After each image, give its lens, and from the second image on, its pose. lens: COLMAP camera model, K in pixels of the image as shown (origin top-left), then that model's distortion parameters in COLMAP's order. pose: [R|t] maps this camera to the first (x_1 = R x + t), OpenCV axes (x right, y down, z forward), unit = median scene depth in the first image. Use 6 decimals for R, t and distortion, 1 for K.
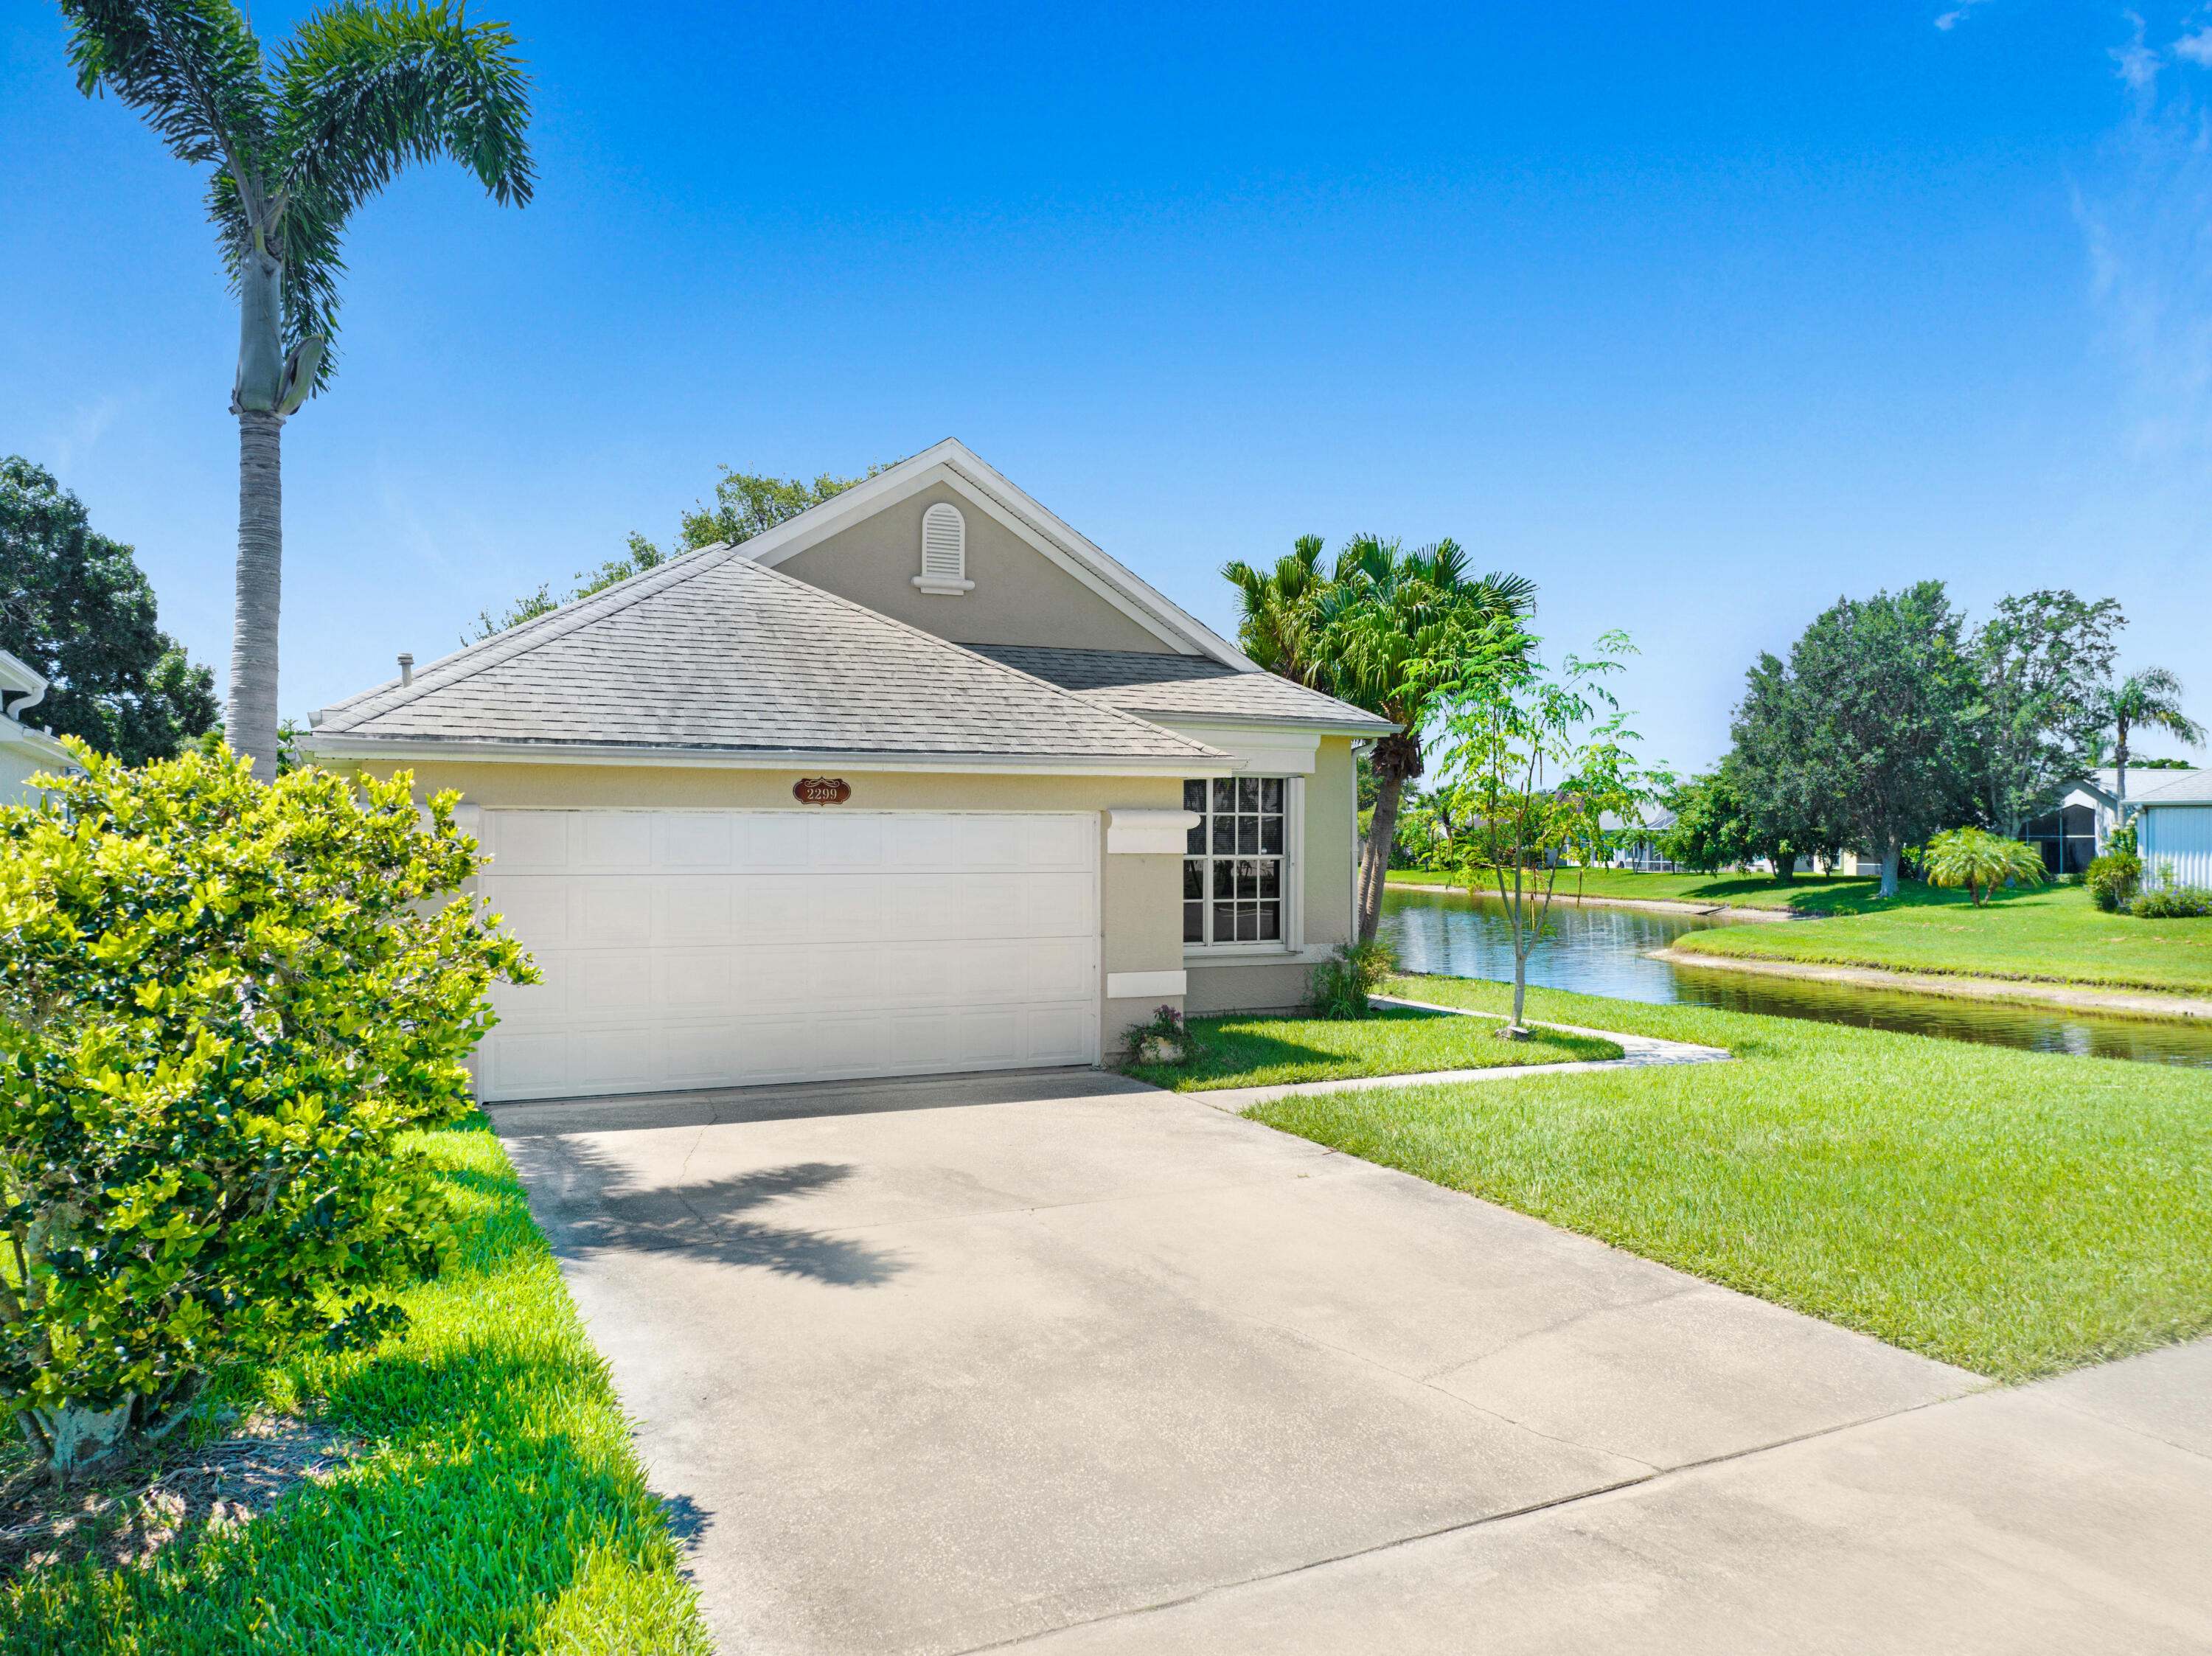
lens RADIAL K [[1545.4, 0, 1077.7], [0, 1545.4, 923.1], [0, 0, 1]] dist [-0.052743, 0.024006]
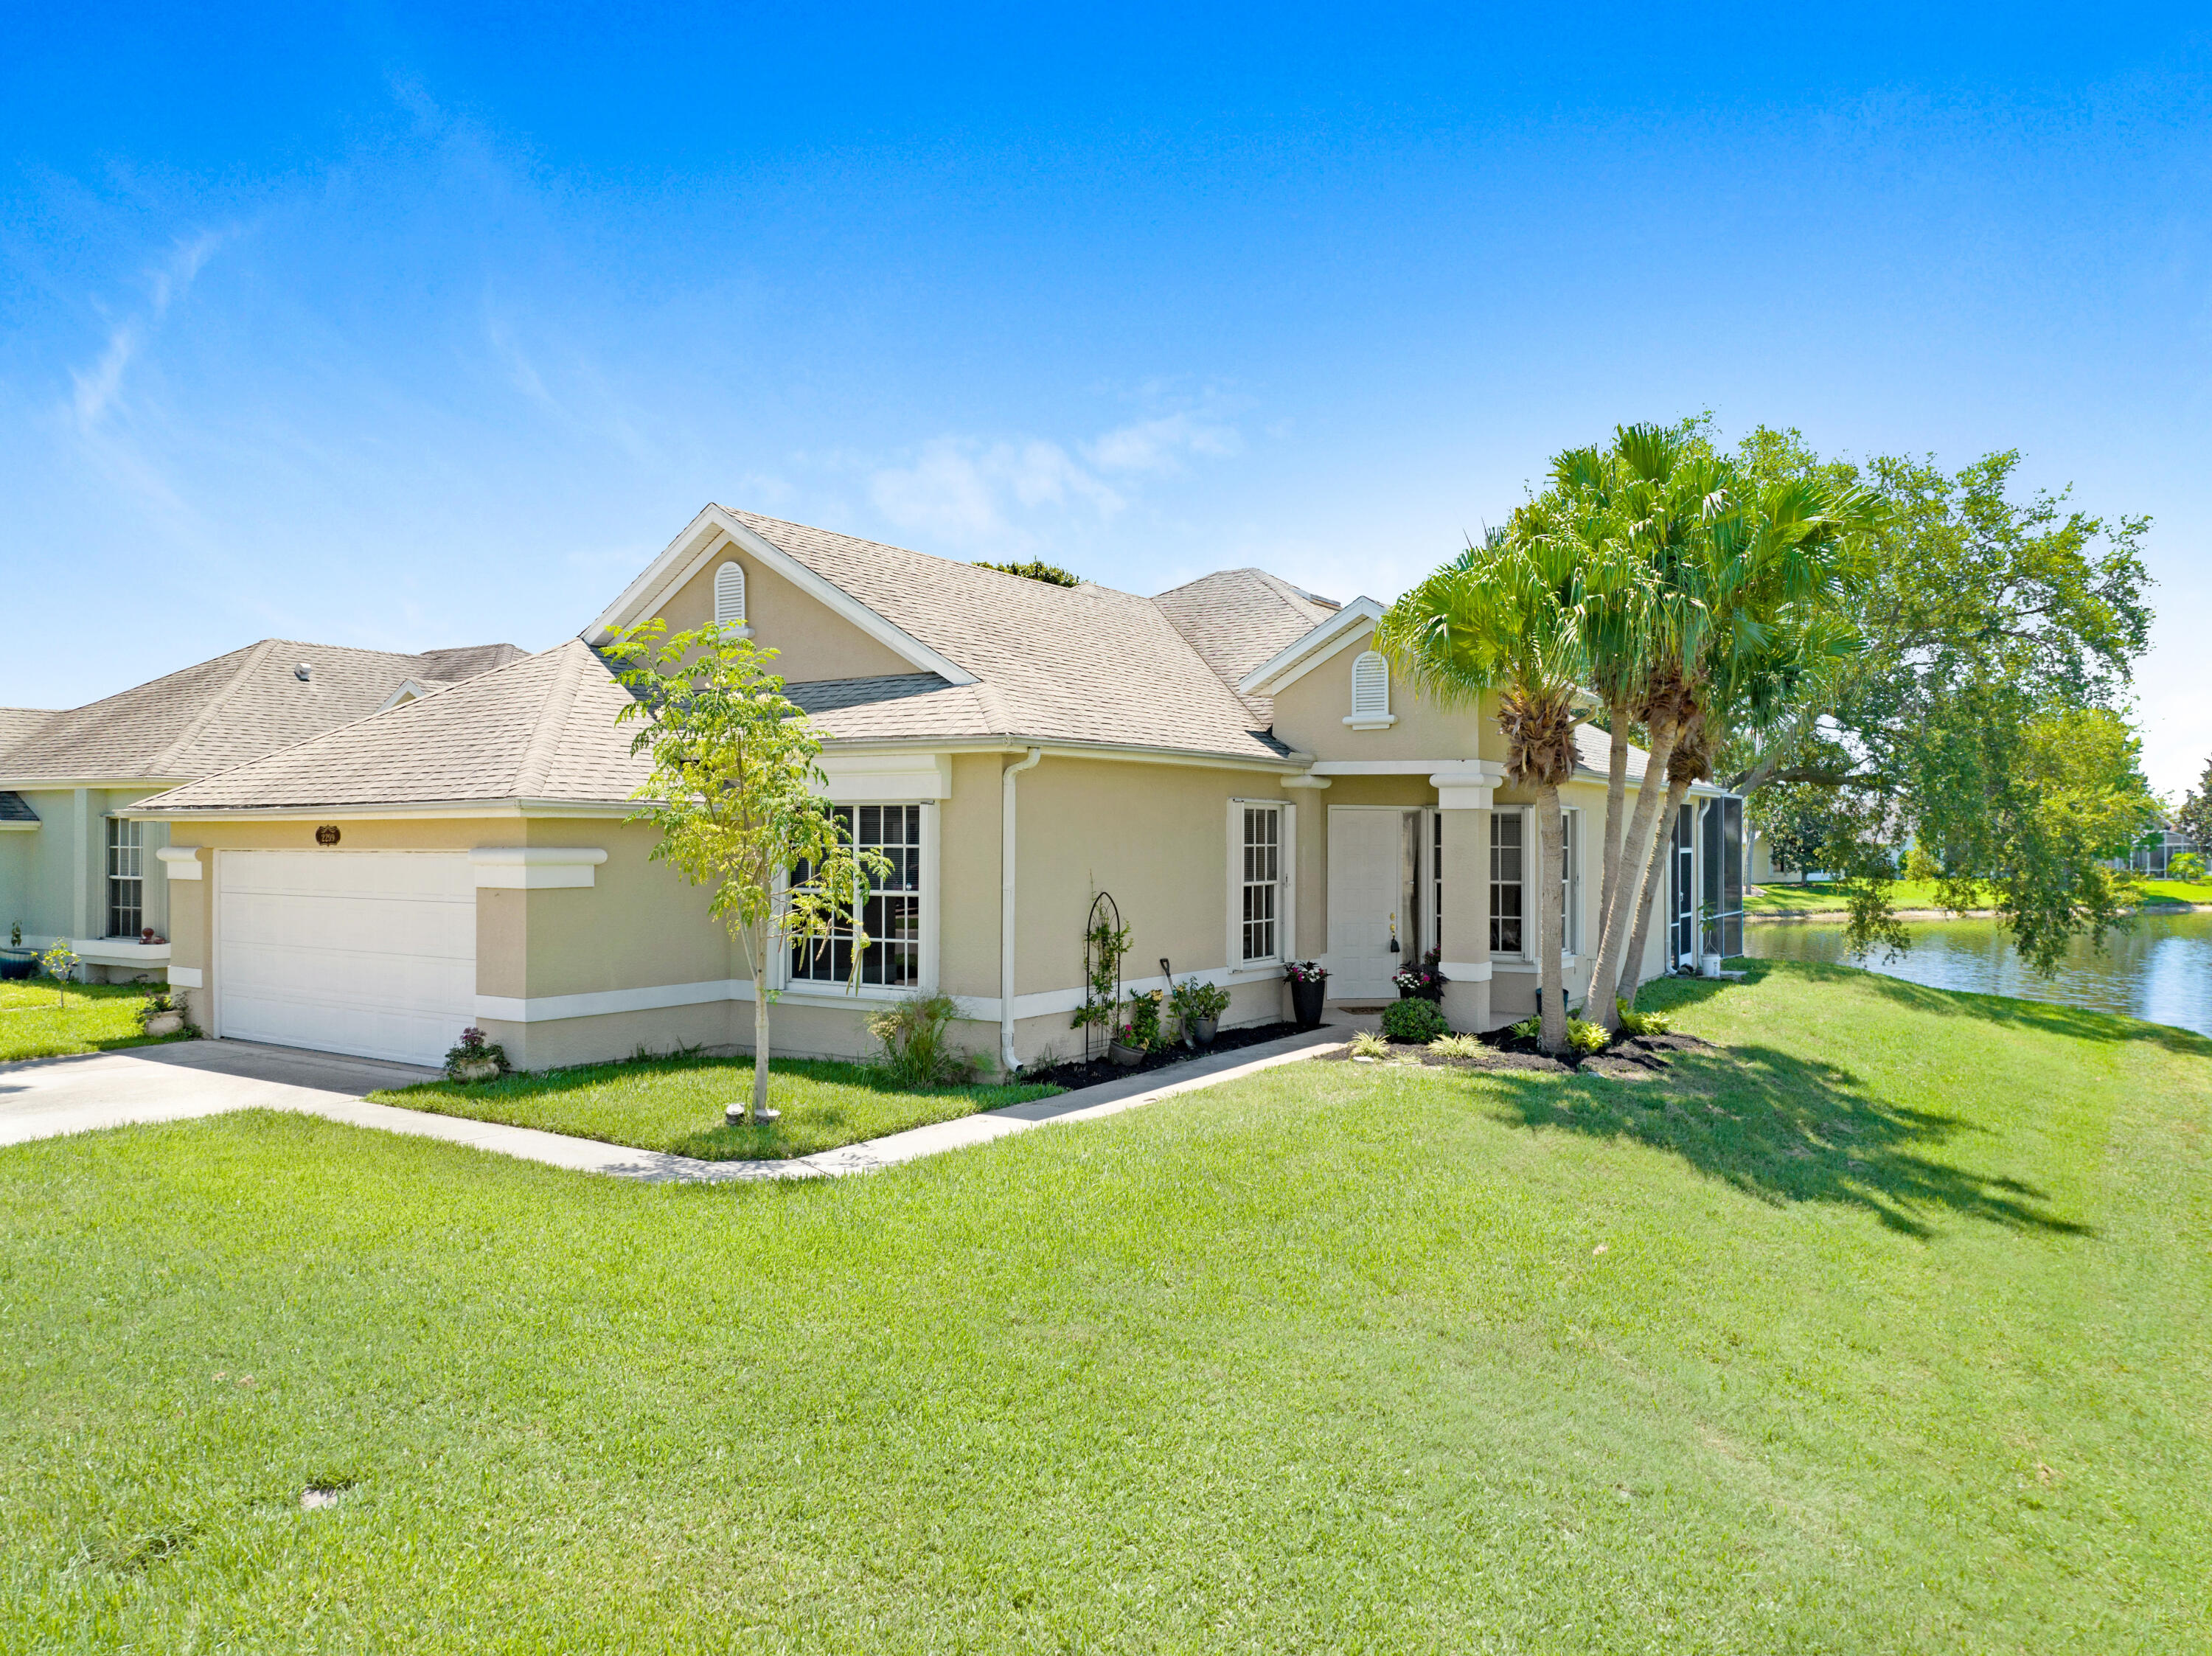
lens RADIAL K [[1545.4, 0, 1110.0], [0, 1545.4, 891.5], [0, 0, 1]] dist [-0.052743, 0.024006]
pose [[0.535300, 0.035988, -0.843895, 1.198807], [-0.046376, 0.998837, 0.013178, -0.077787], [0.843388, 0.032083, 0.536346, 0.781306]]
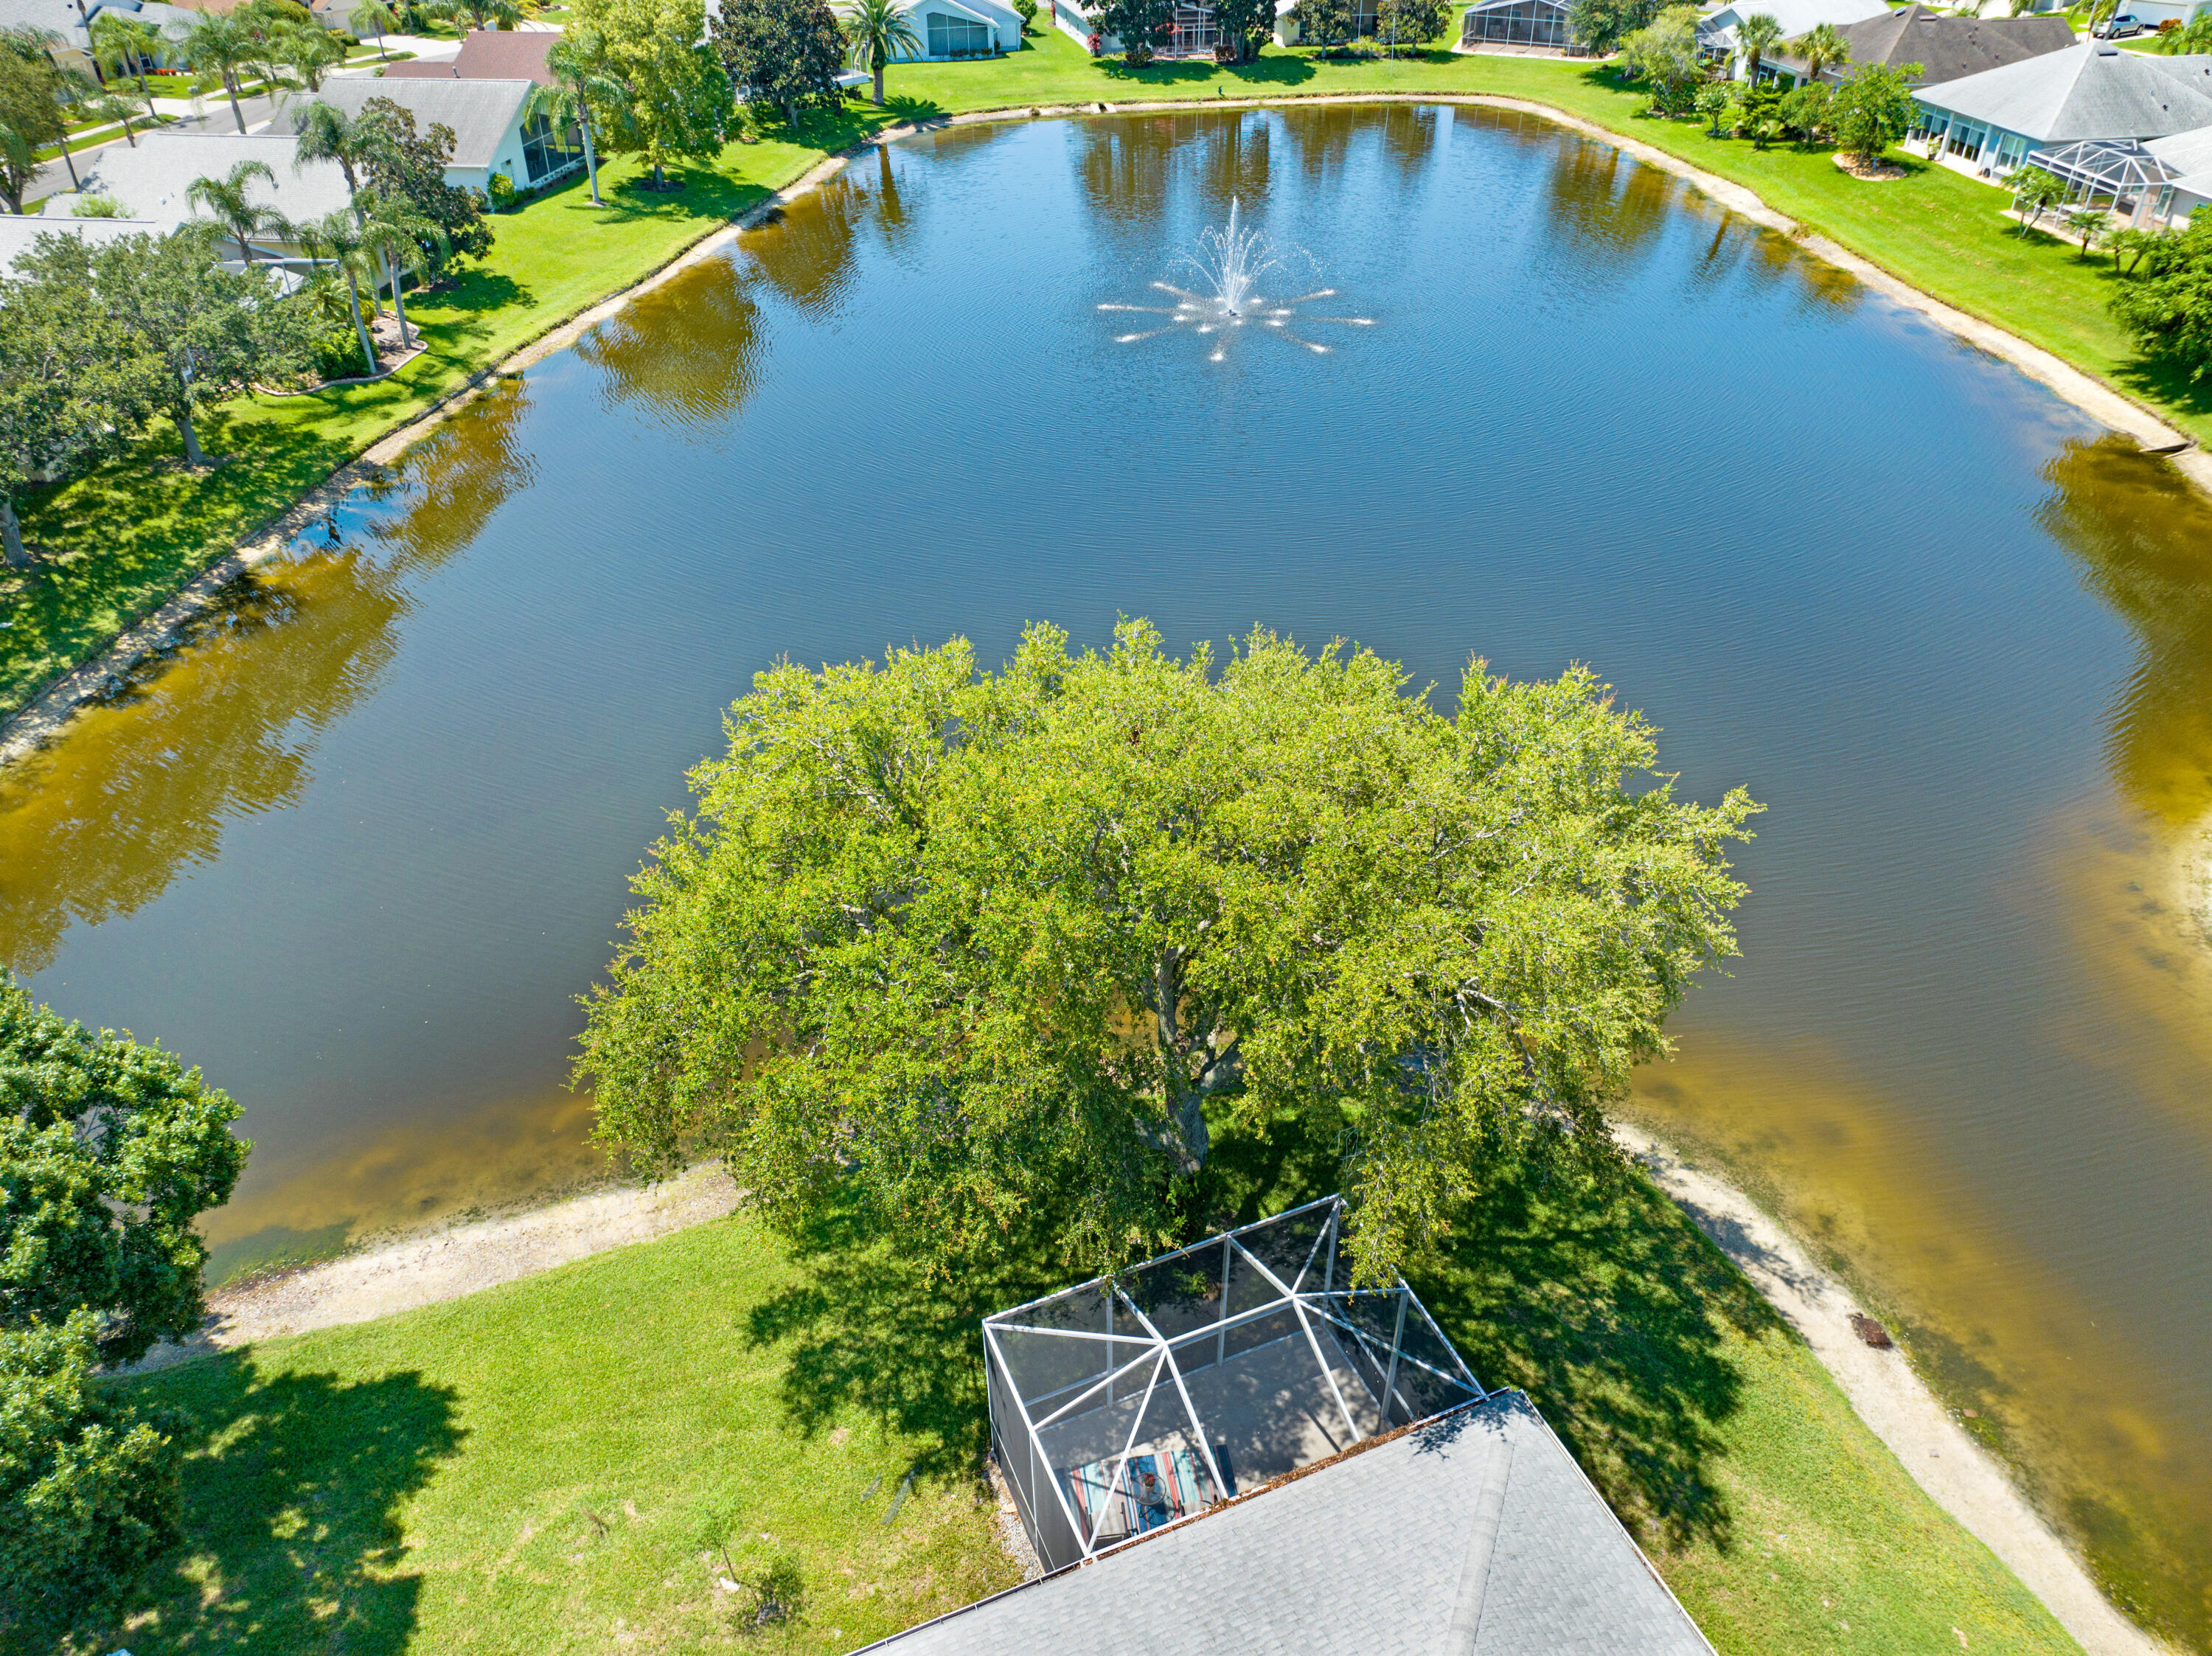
lens RADIAL K [[1545.4, 0, 1090.0], [0, 1545.4, 794.3], [0, 0, 1]] dist [-0.052743, 0.024006]
pose [[0.999522, 0.029952, -0.007688, -0.596954], [-0.021496, 0.851725, 0.523548, -1.621870], [0.022230, -0.523132, 0.851961, 1.560304]]
